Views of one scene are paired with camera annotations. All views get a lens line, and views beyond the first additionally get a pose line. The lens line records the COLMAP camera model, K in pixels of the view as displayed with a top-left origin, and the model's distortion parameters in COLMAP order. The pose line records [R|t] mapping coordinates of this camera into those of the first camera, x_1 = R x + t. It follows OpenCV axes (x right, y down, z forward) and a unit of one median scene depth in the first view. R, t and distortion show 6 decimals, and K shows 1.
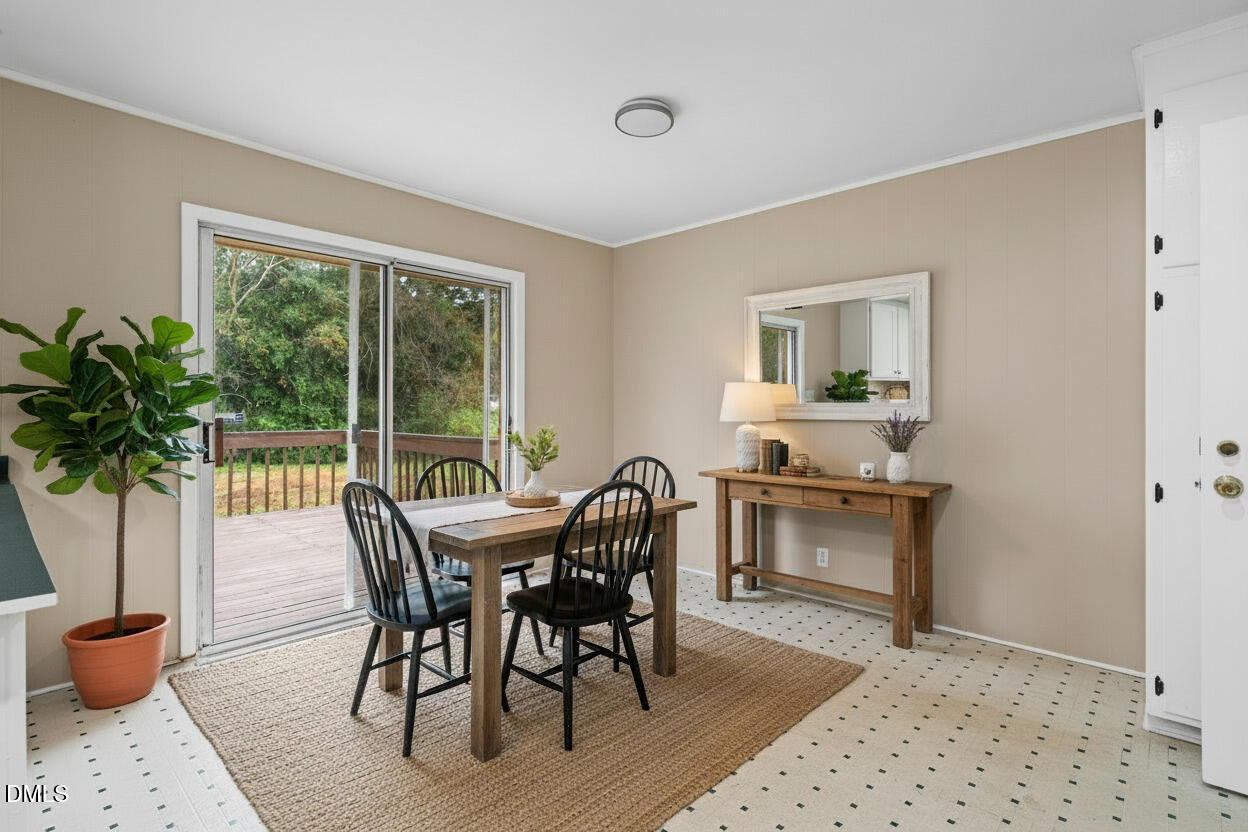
lens RADIAL K [[606.3, 0, 624.3], [0, 606.3, 407.7], [0, 0, 1]] dist [-0.002931, 0.000391]
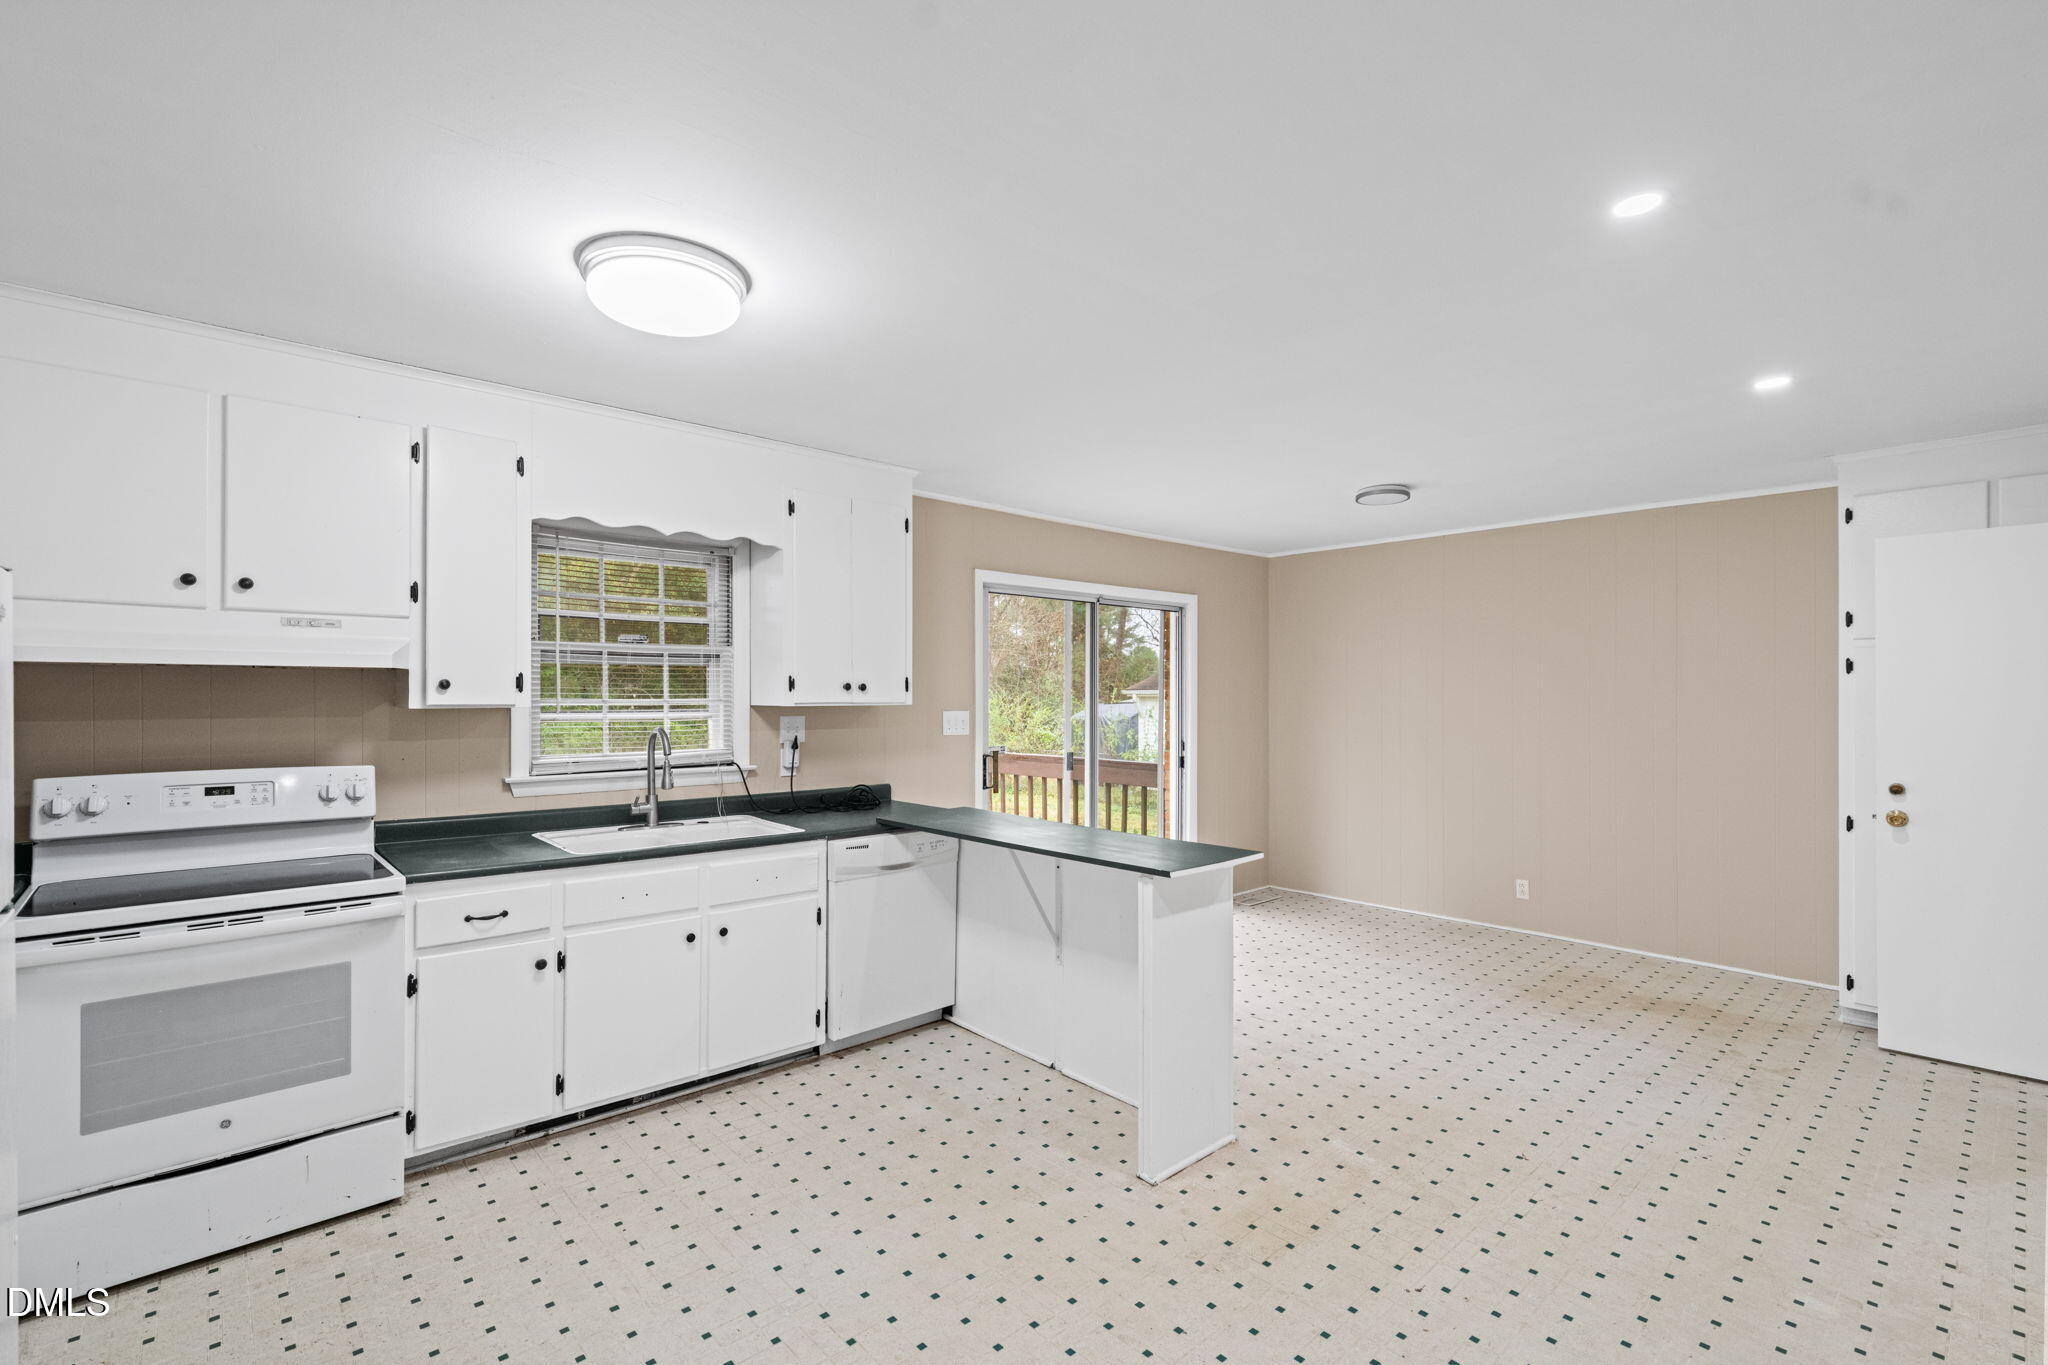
lens RADIAL K [[916.2, 0, 1023.9], [0, 916.2, 694.3], [0, 0, 1]] dist [-0.000729, -0.000745]
pose [[0.995634, 0.000618, -0.093338, -0.592438], [-0.000906, 0.999995, -0.003037, -0.111743], [0.093335, 0.003108, 0.995630, -0.978441]]
